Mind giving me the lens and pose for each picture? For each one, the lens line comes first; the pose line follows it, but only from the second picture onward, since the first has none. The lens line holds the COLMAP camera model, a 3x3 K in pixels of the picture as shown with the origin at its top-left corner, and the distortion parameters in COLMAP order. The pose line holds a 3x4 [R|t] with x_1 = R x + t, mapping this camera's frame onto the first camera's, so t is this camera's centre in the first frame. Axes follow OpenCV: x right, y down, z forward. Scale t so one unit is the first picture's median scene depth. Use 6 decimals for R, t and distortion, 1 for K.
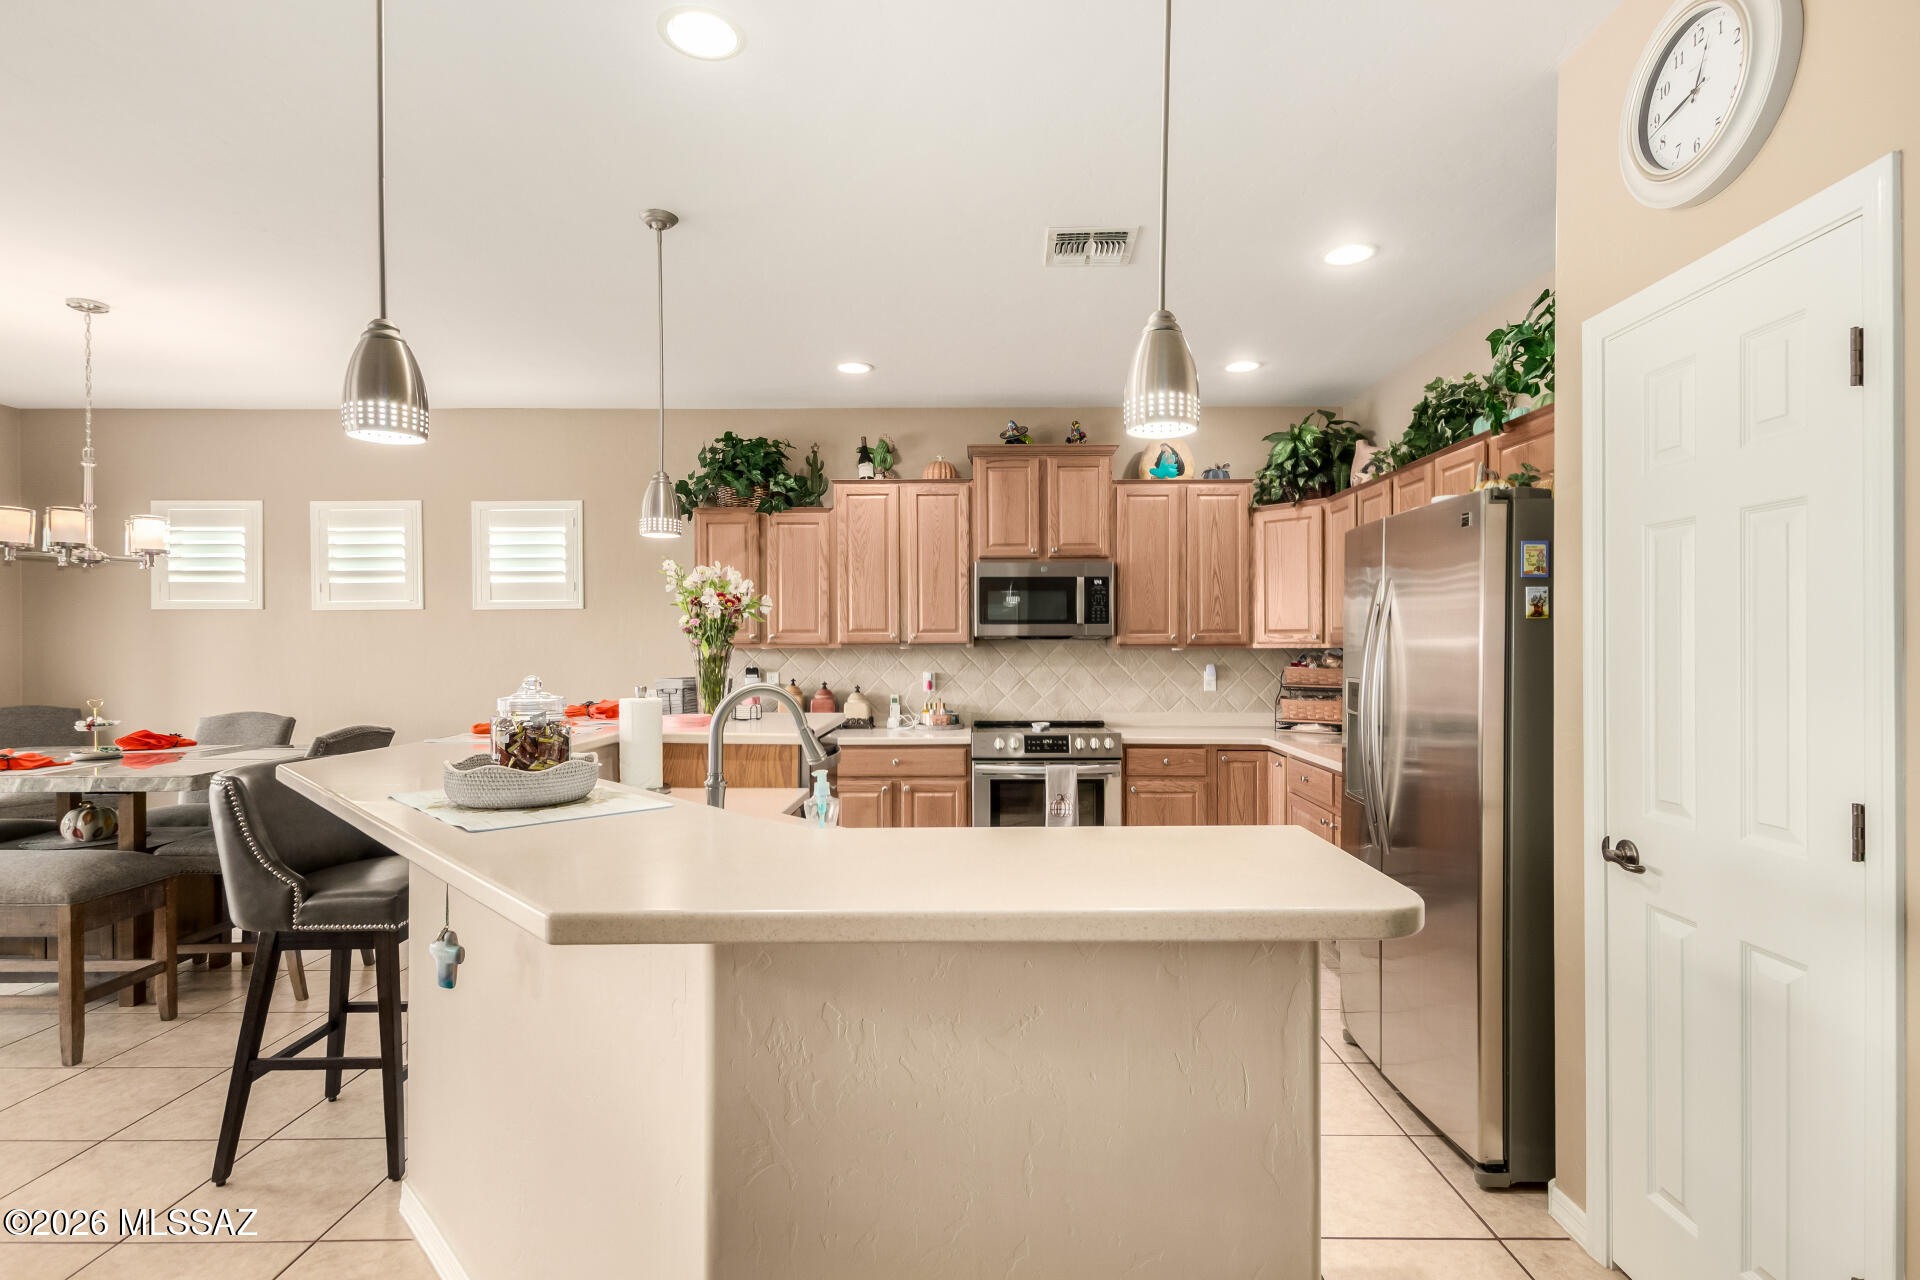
lens RADIAL K [[909.7, 0, 952.1], [0, 909.7, 652.9], [0, 0, 1]] dist [0.013518, -0.003047]
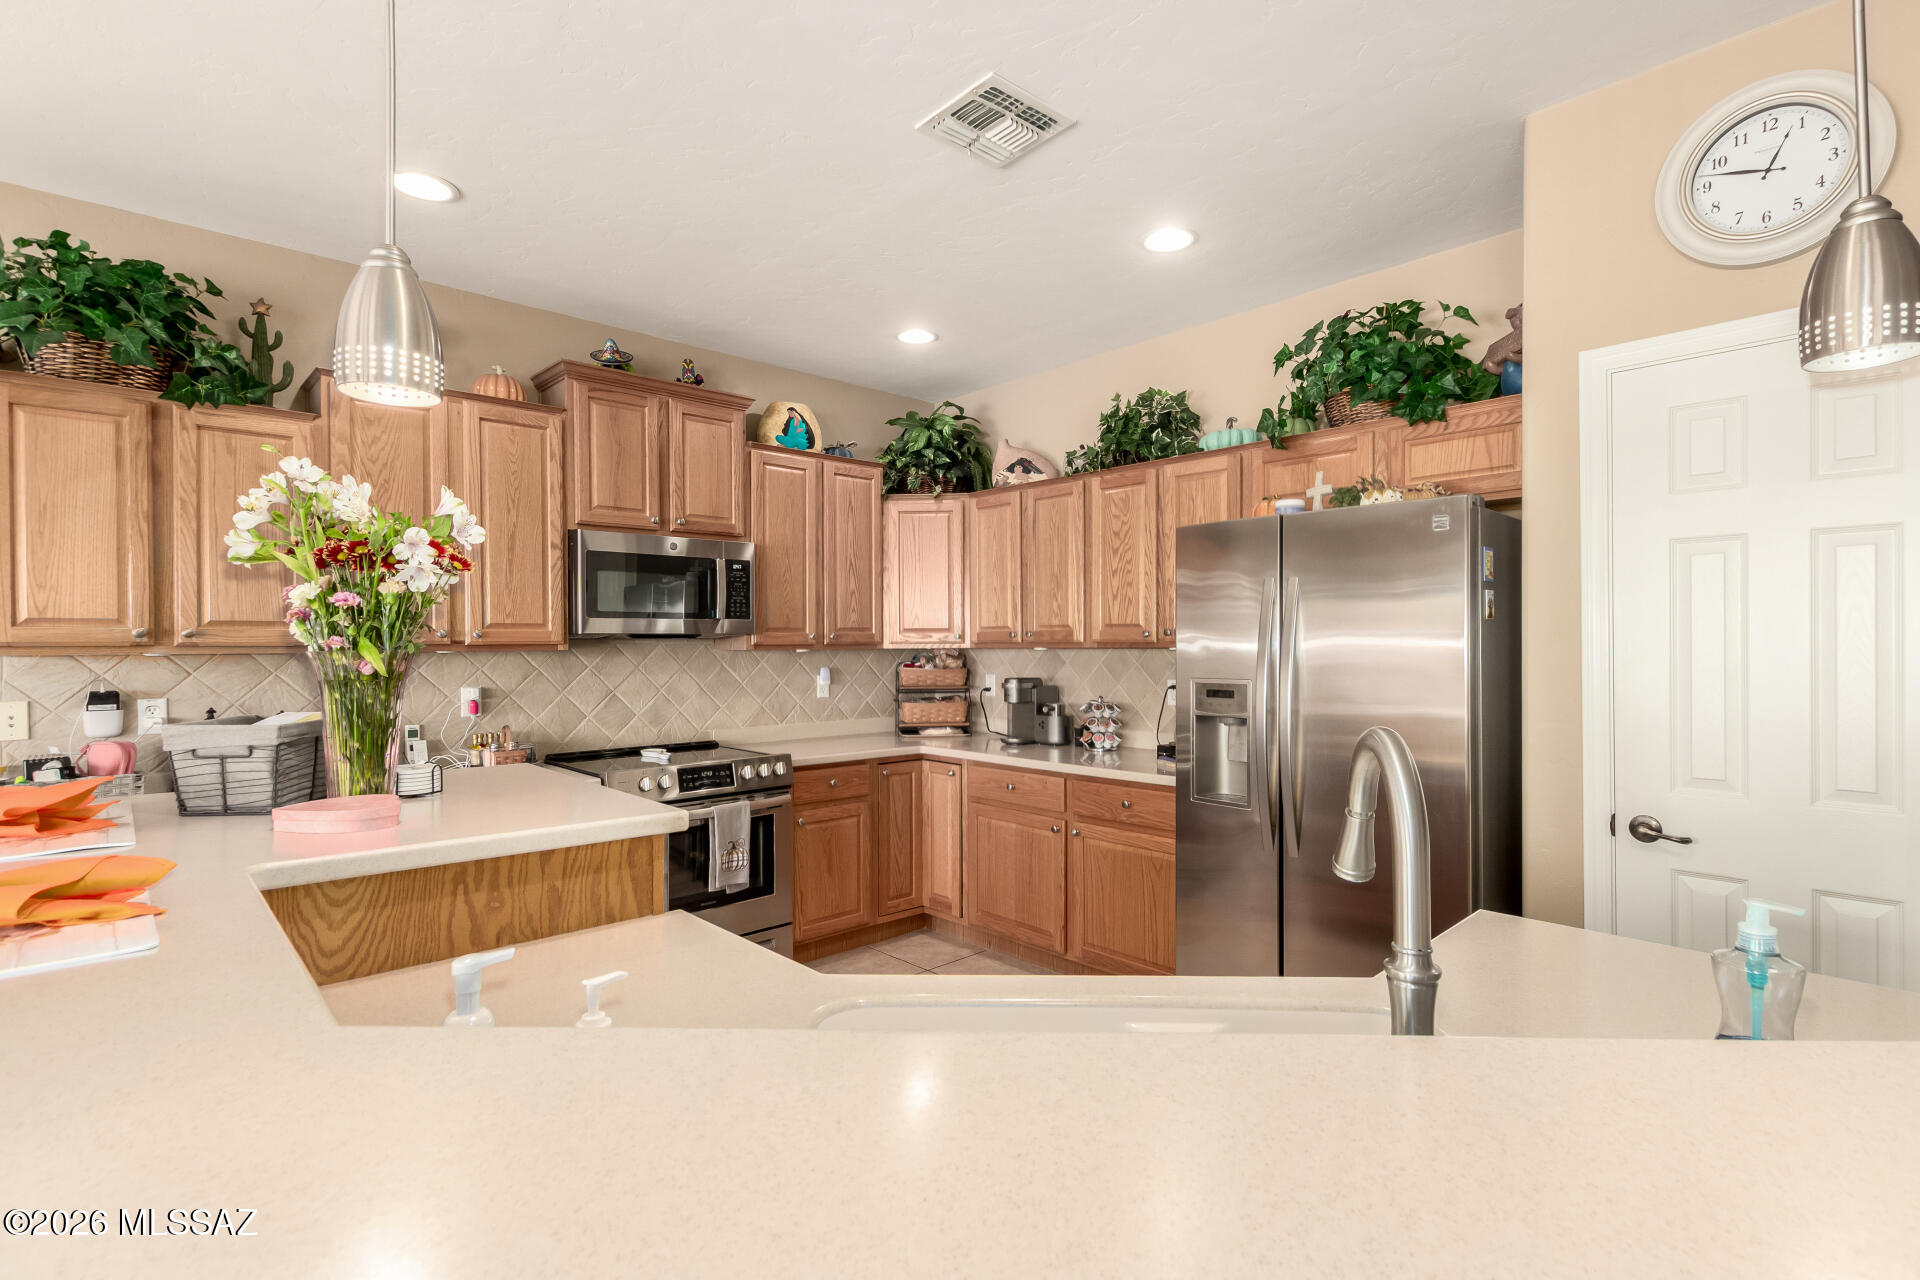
lens RADIAL K [[909.7, 0, 978.2], [0, 909.7, 649.1], [0, 0, 1]] dist [0.013518, -0.003047]
pose [[0.721547, -0.006791, 0.692332, -0.235818], [0.009544, 0.999954, -0.000138, -0.003573], [-0.692299, 0.006707, 0.721579, 0.275803]]
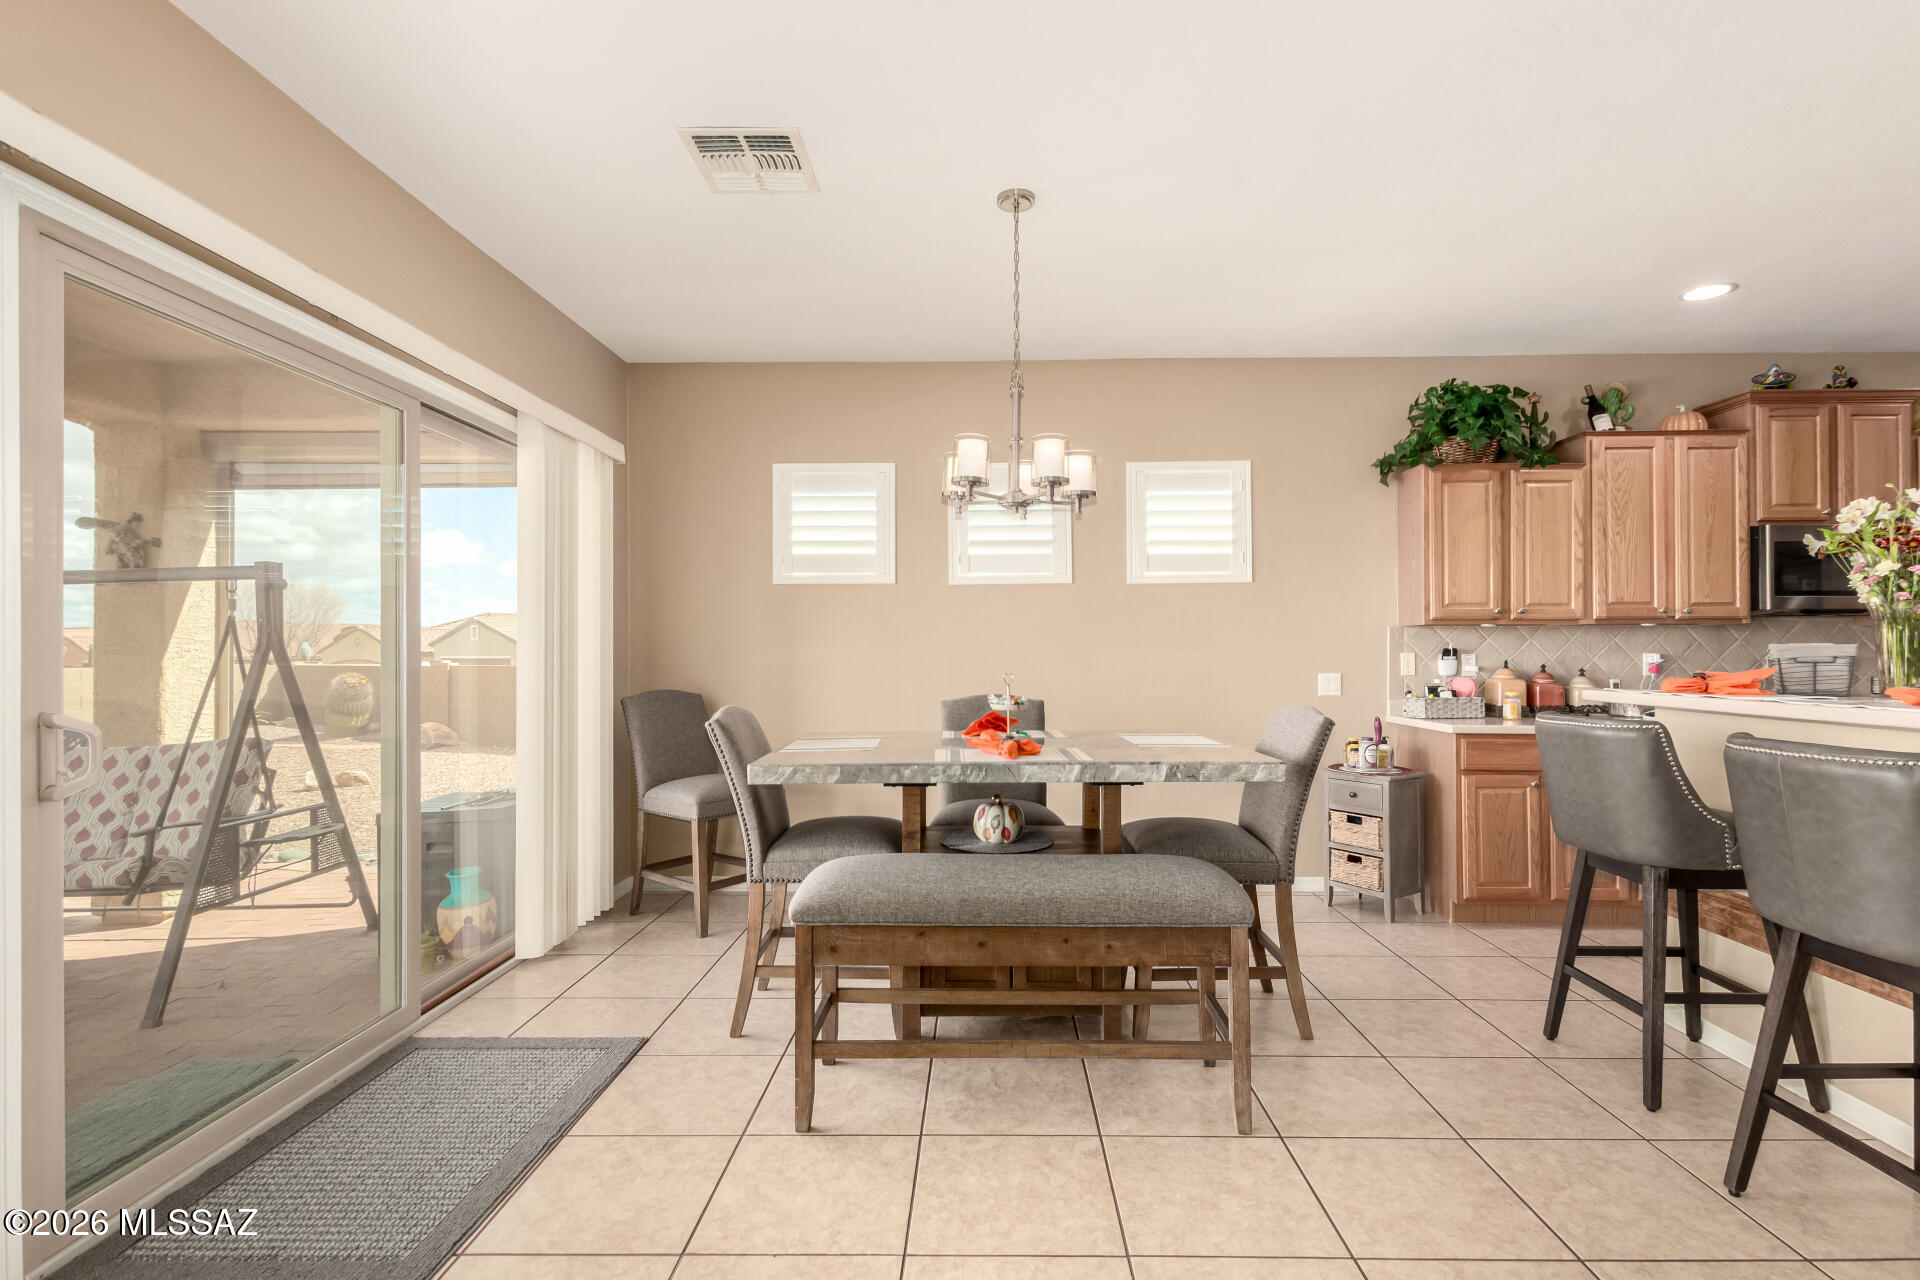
lens RADIAL K [[909.7, 0, 978.9], [0, 909.7, 639.9], [0, 0, 1]] dist [0.013518, -0.003047]
pose [[0.999968, -0.000982, -0.007928, -0.708777], [0.000803, 0.999747, -0.022488, 0.029369], [0.007948, 0.022481, 0.999716, 0.120473]]
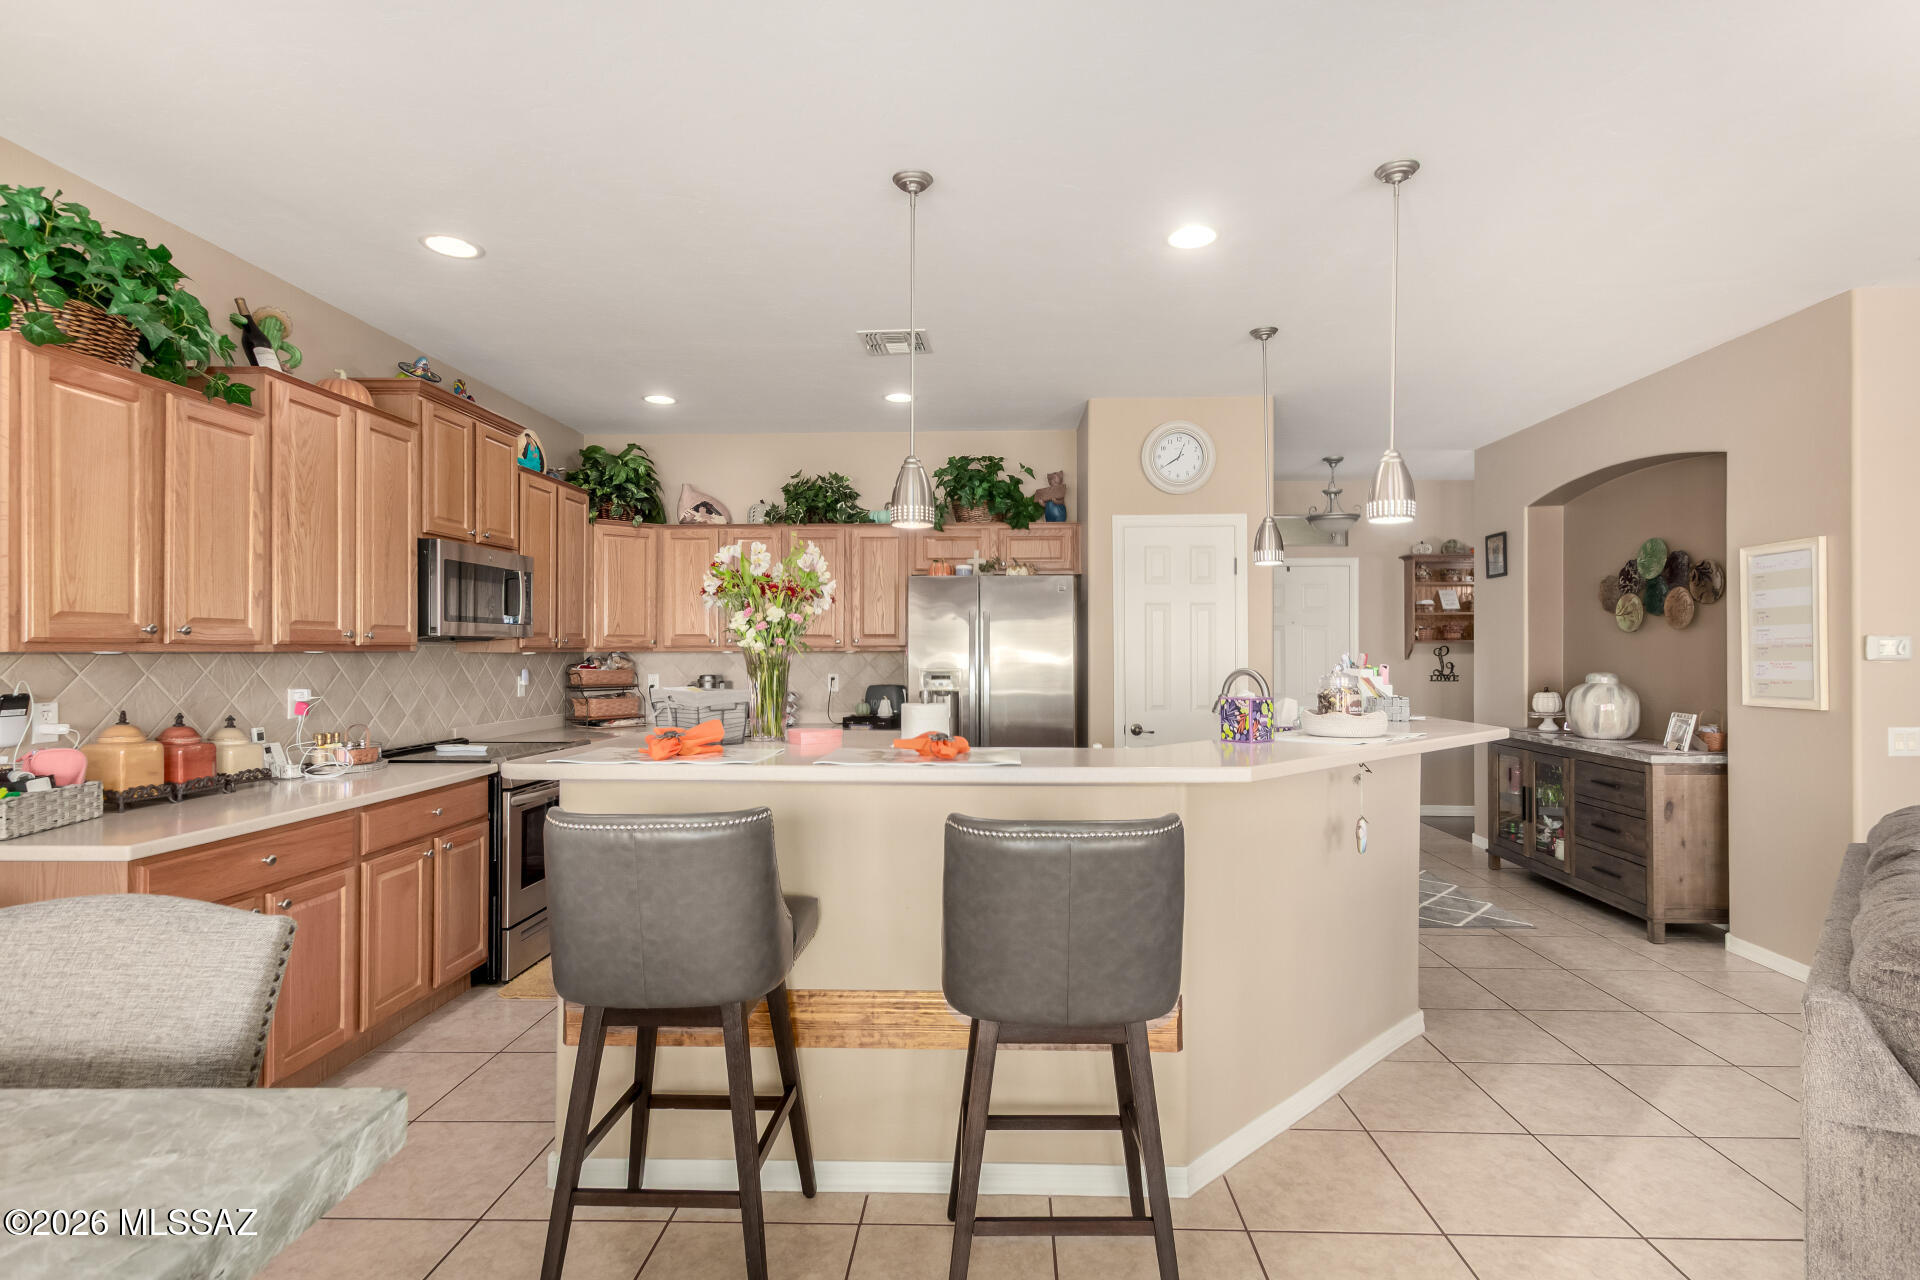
lens RADIAL K [[923.6, 0, 974.3], [0, 923.6, 652.6], [0, 0, 1]] dist [0.011124, -0.003615]
pose [[0.027073, -0.000195, 0.999633, -0.723062], [0.009911, 0.999951, -0.000073, 0.000039], [-0.999584, 0.009909, 0.027073, 0.526253]]
